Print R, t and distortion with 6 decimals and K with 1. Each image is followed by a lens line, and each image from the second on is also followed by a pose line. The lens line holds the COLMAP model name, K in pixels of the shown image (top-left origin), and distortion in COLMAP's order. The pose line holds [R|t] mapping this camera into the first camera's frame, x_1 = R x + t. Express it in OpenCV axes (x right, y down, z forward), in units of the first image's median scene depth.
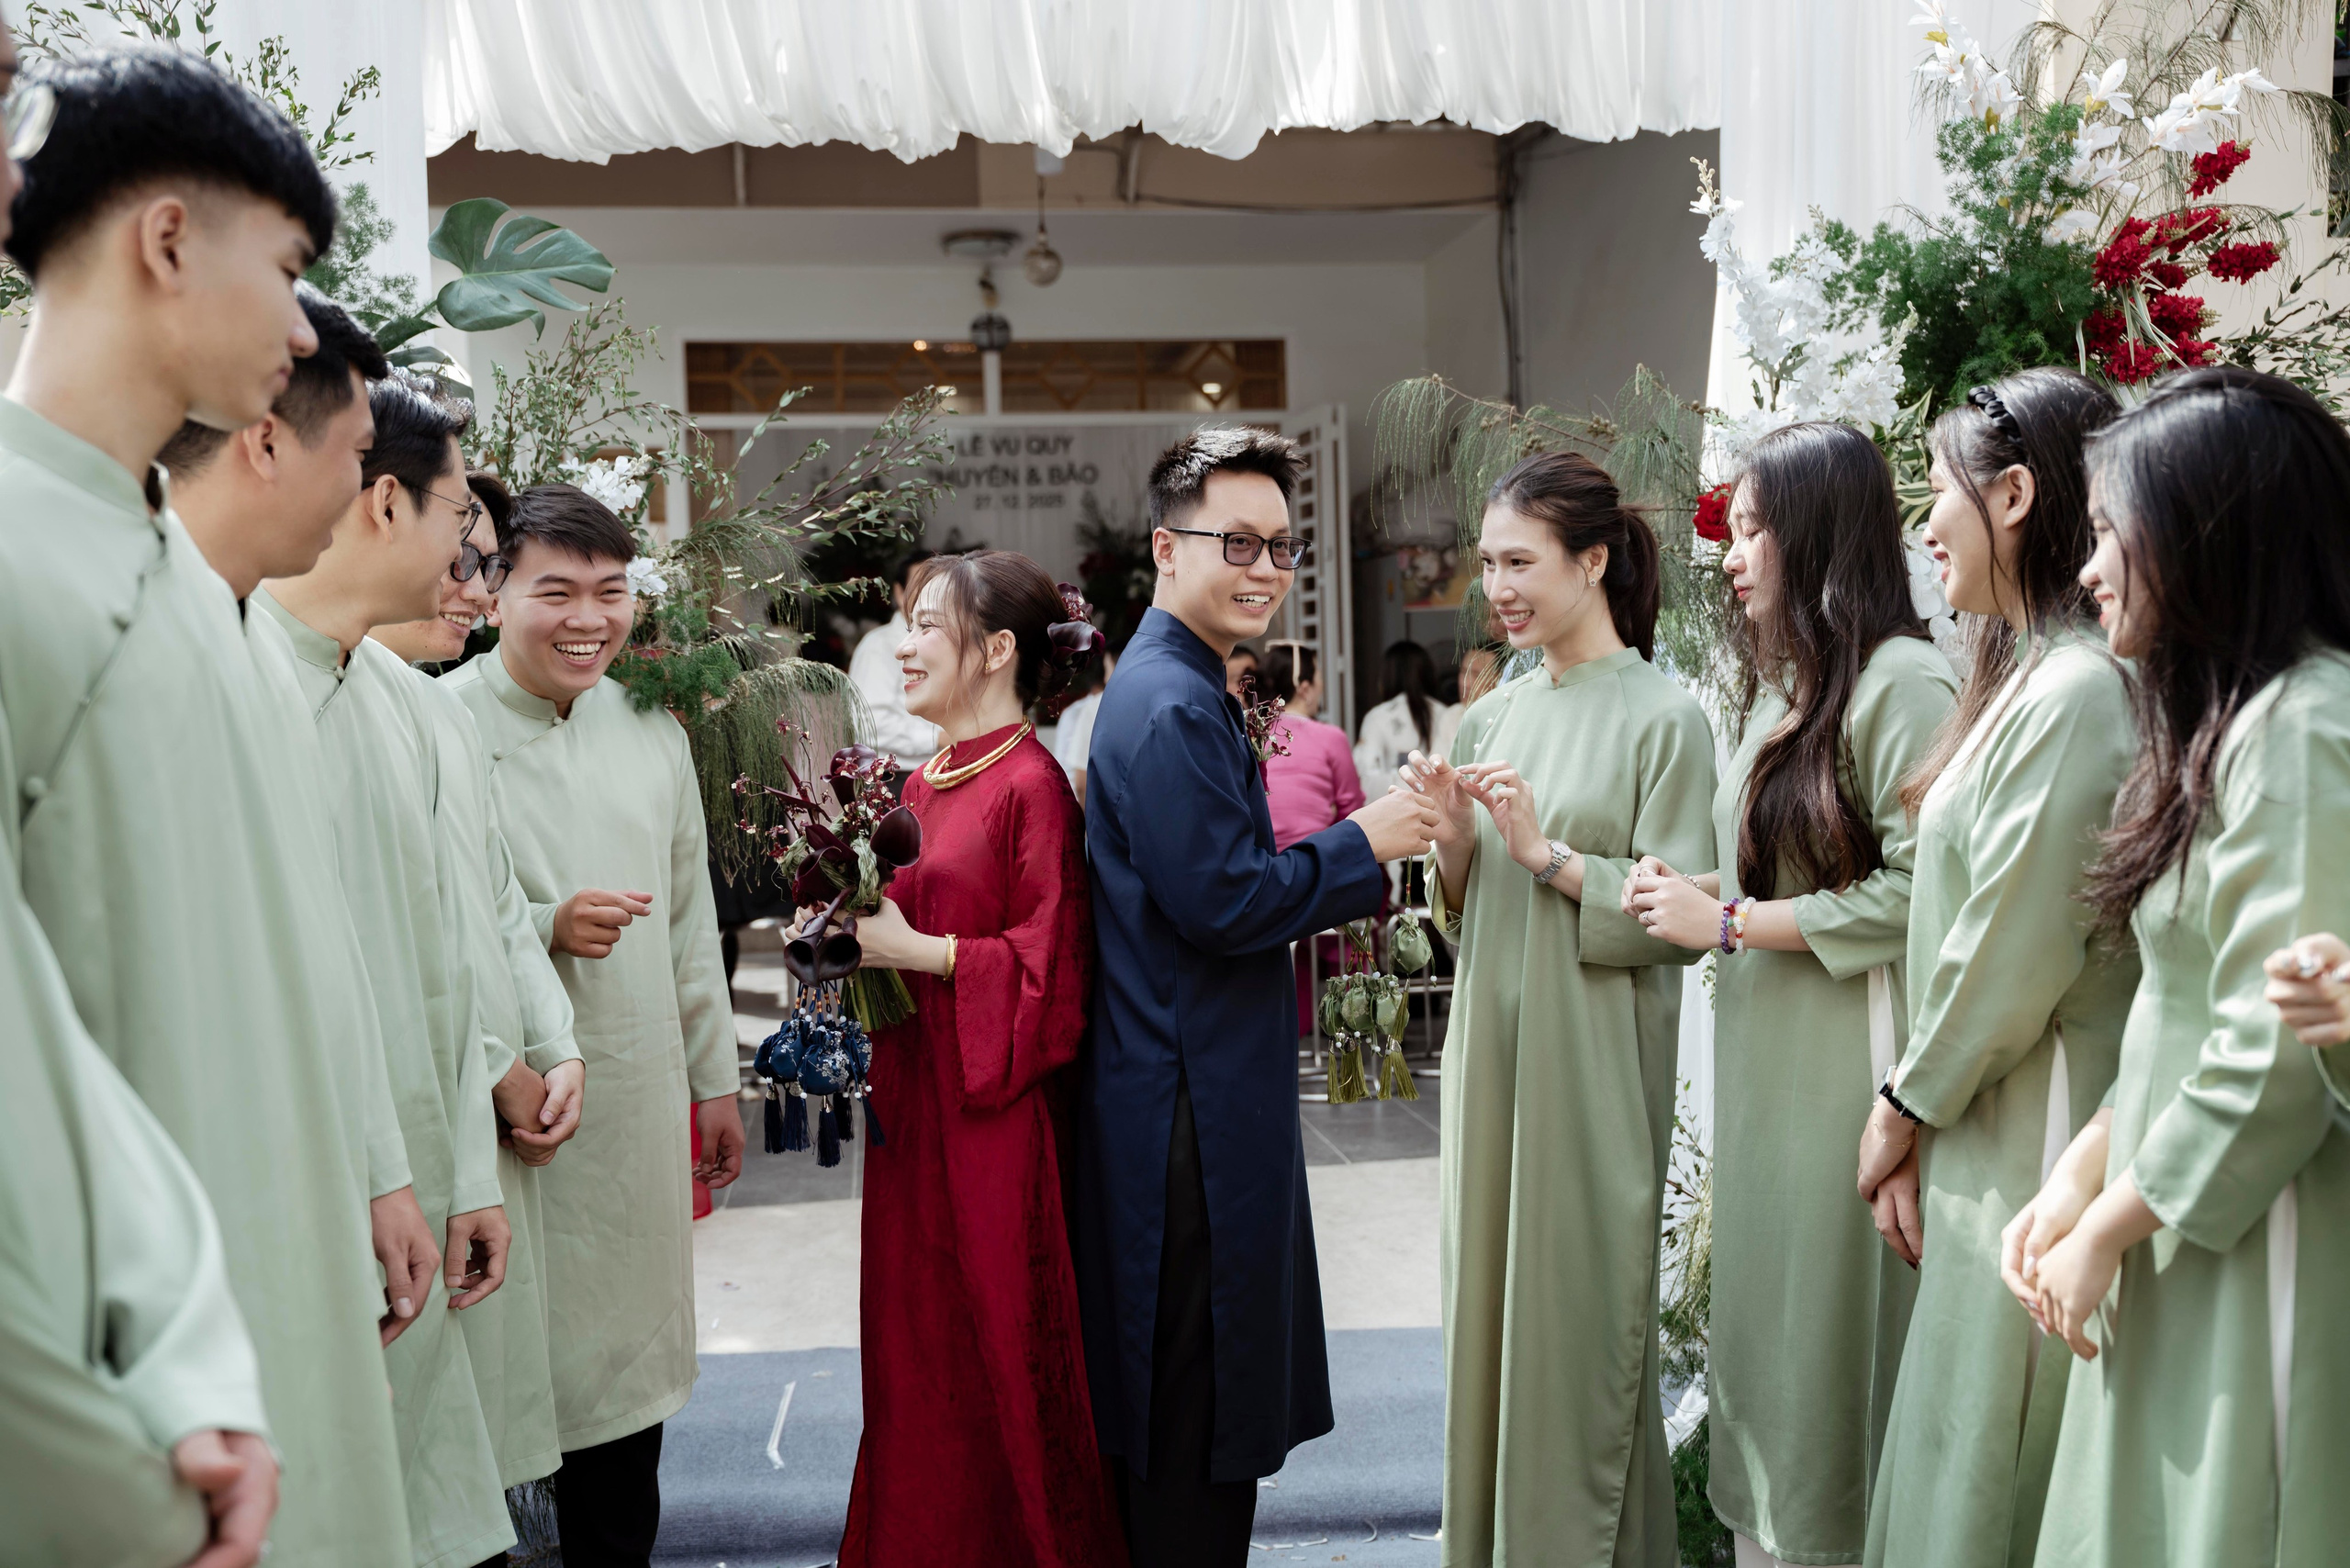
lens RADIAL K [[2394.8, 0, 1180.4], [0, 2394.8, 797.8], [0, 0, 1]] dist [0.093699, 0.000000]
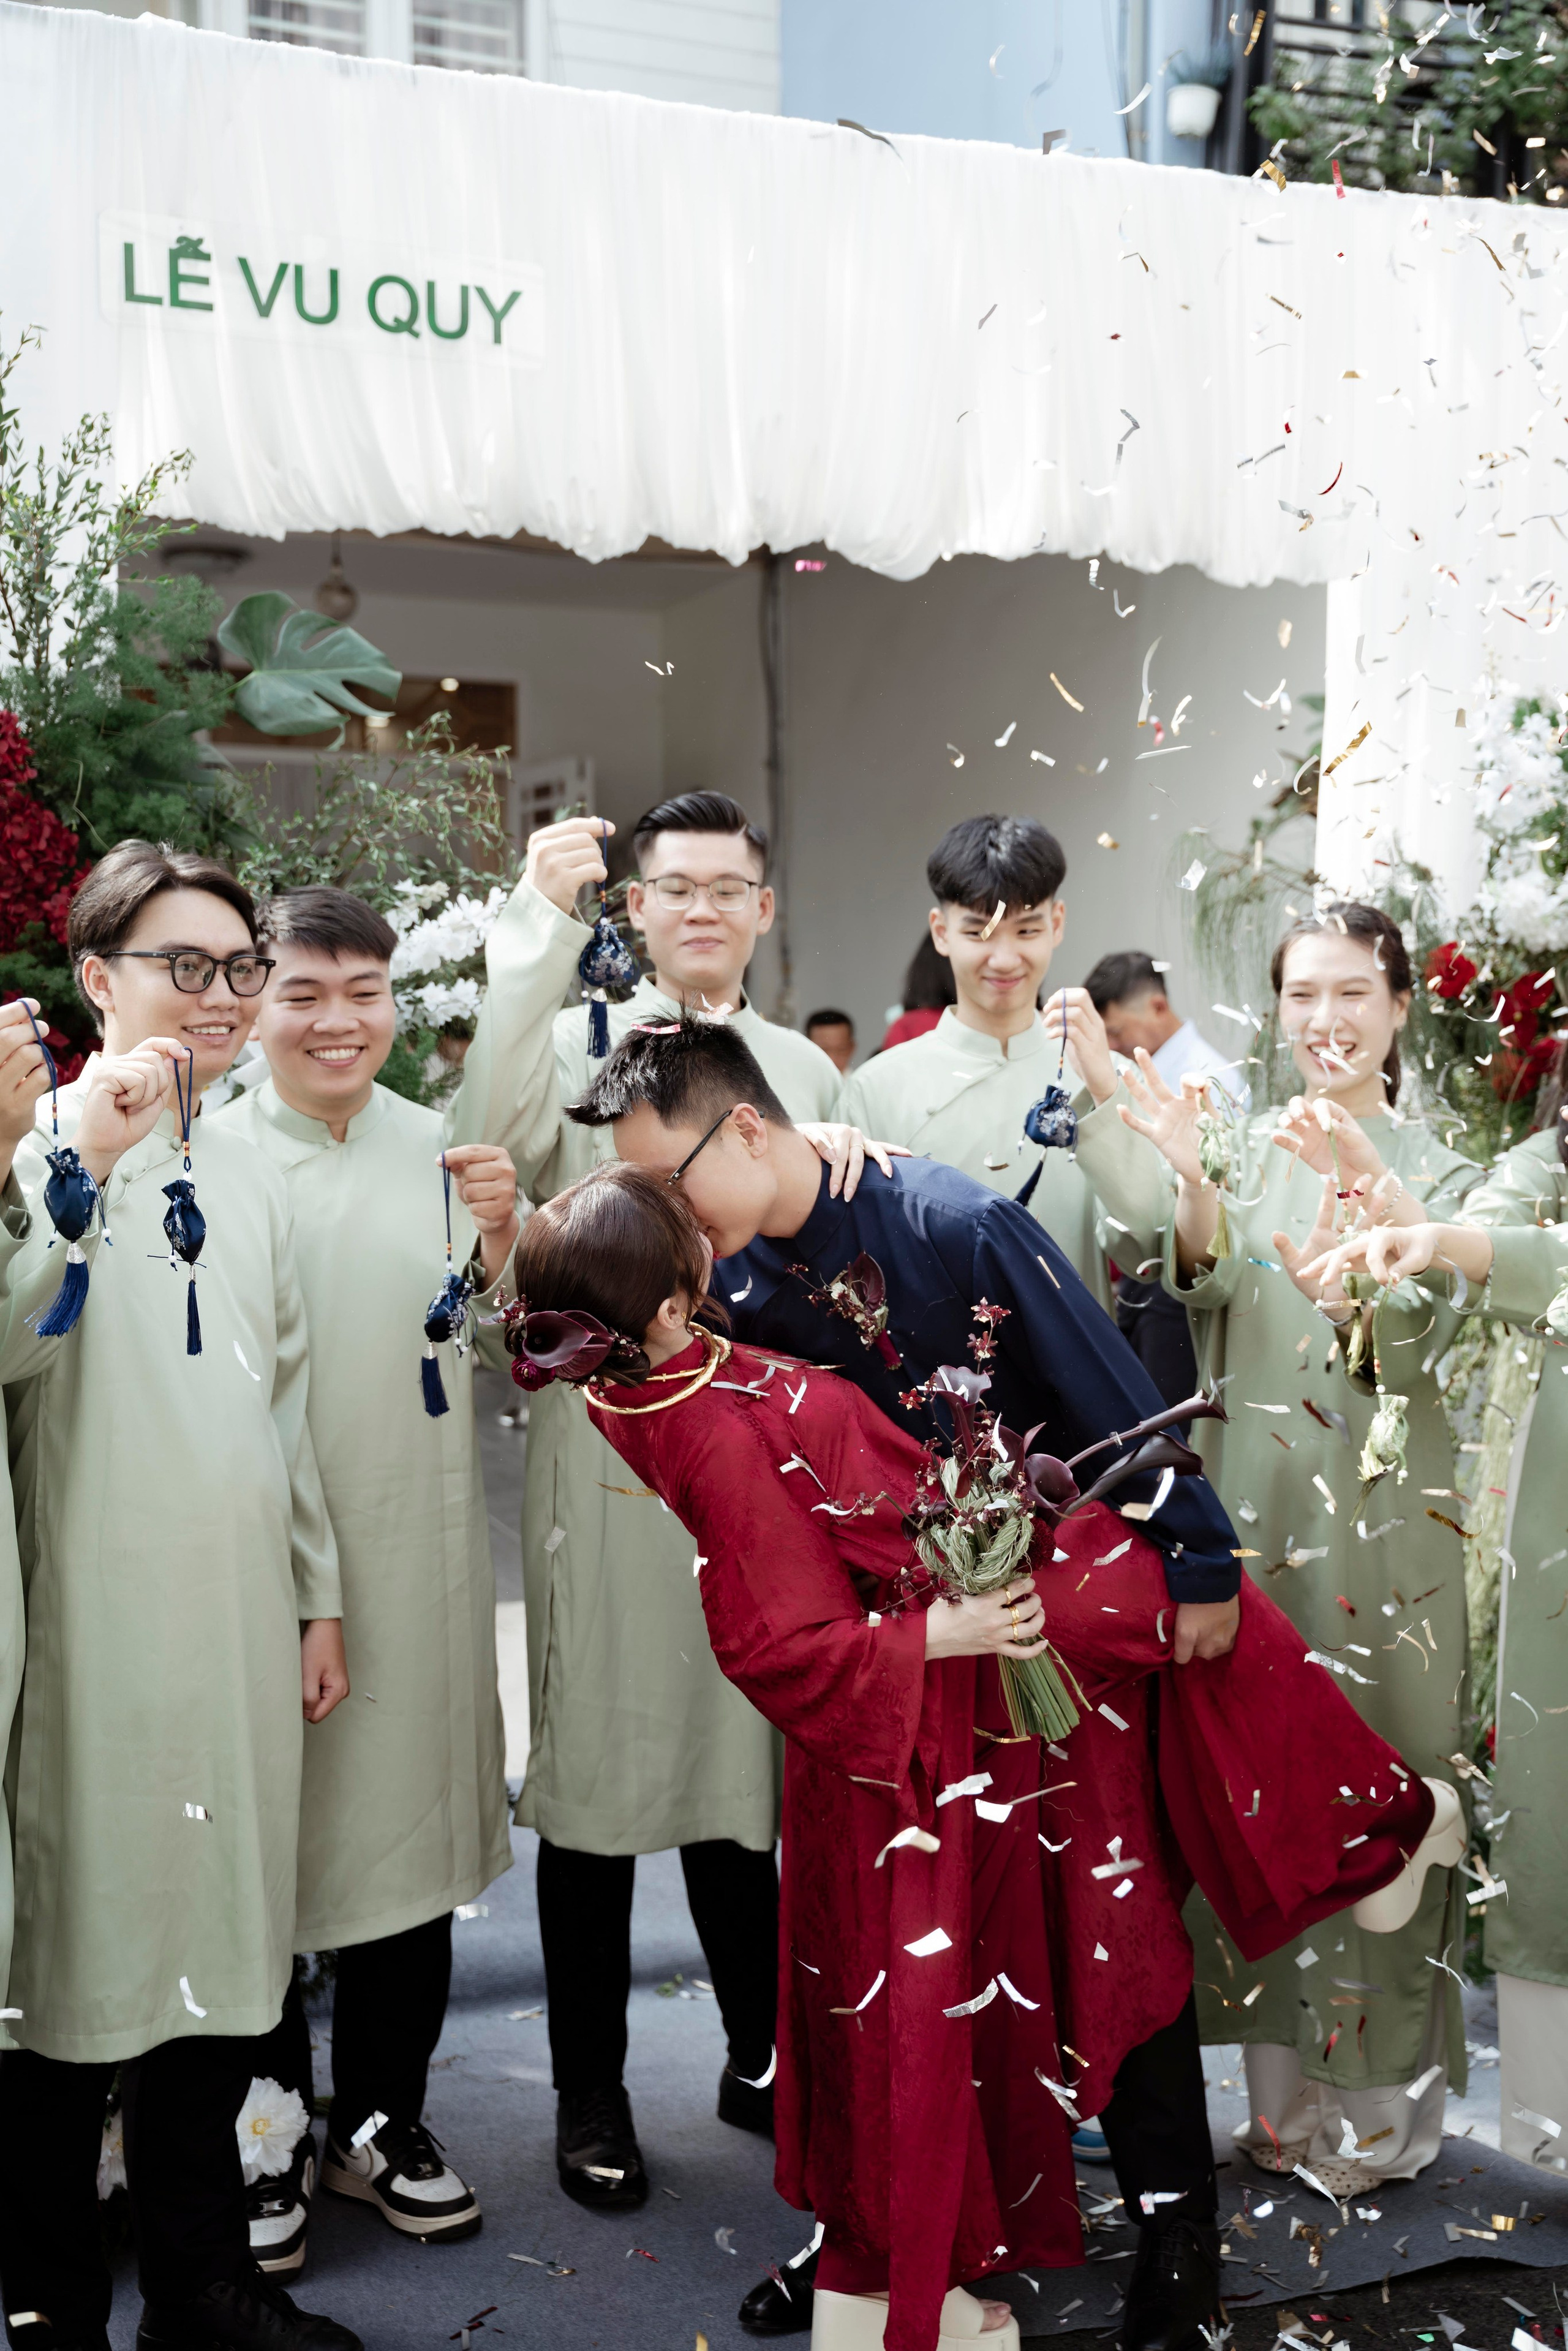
lens RADIAL K [[2542.0, 0, 803.9], [0, 2542.0, 1186.1], [0, 0, 1]] dist [0.117407, 0.000000]
pose [[0.972053, 0.017584, 0.234101, -0.277377], [-0.020923, 0.999712, 0.011785, -0.026435], [-0.233826, -0.016354, 0.972141, -0.028076]]
